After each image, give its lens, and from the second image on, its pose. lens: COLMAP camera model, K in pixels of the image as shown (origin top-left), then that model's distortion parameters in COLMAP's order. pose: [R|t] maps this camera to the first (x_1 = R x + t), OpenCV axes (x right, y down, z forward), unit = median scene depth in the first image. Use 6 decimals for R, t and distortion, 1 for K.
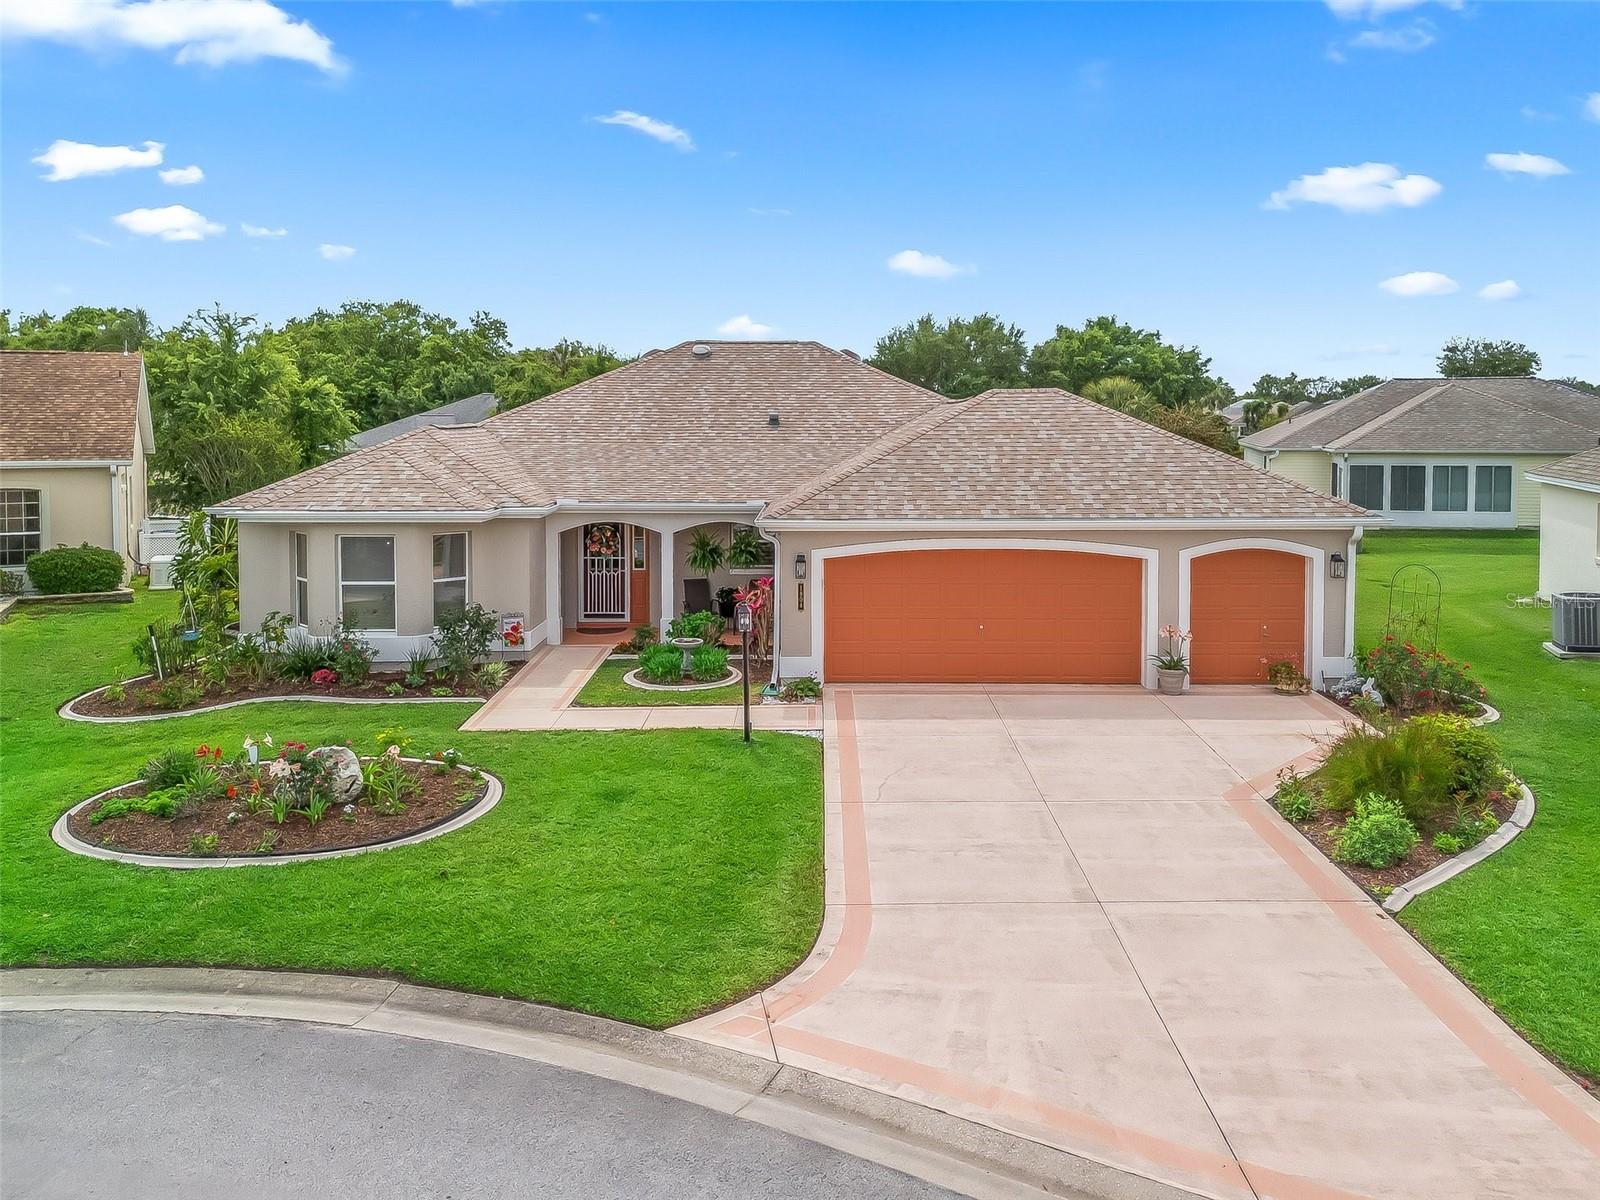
lens RADIAL K [[1232.7, 0, 819.7], [0, 1232.7, 464.2], [0, 0, 1]] dist [0.037166, -0.010559]
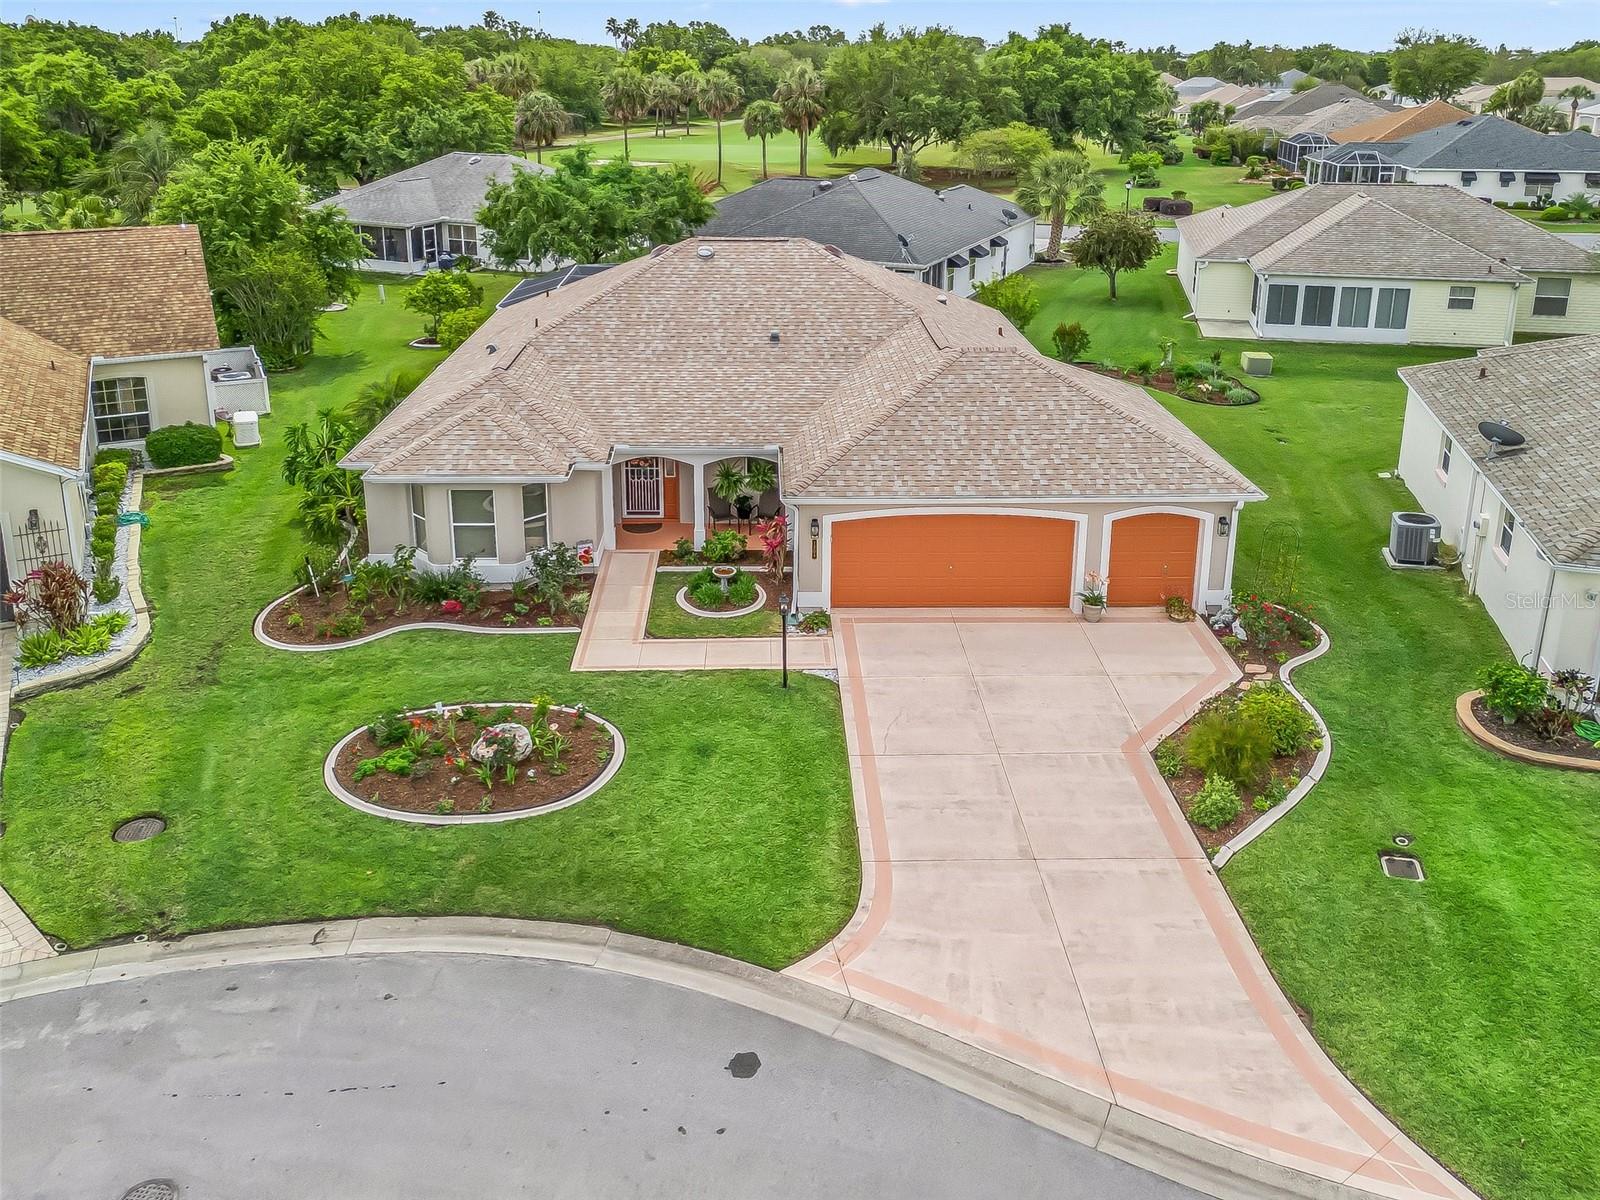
lens RADIAL K [[1243.6, 0, 779.0], [0, 1243.6, 386.6], [0, 0, 1]] dist [0.044866, -0.013857]
pose [[0.999833, -0.002312, 0.018110, -0.108698], [-0.001662, 0.976305, 0.216393, -0.491731], [-0.018182, -0.216387, 0.976138, -0.358100]]
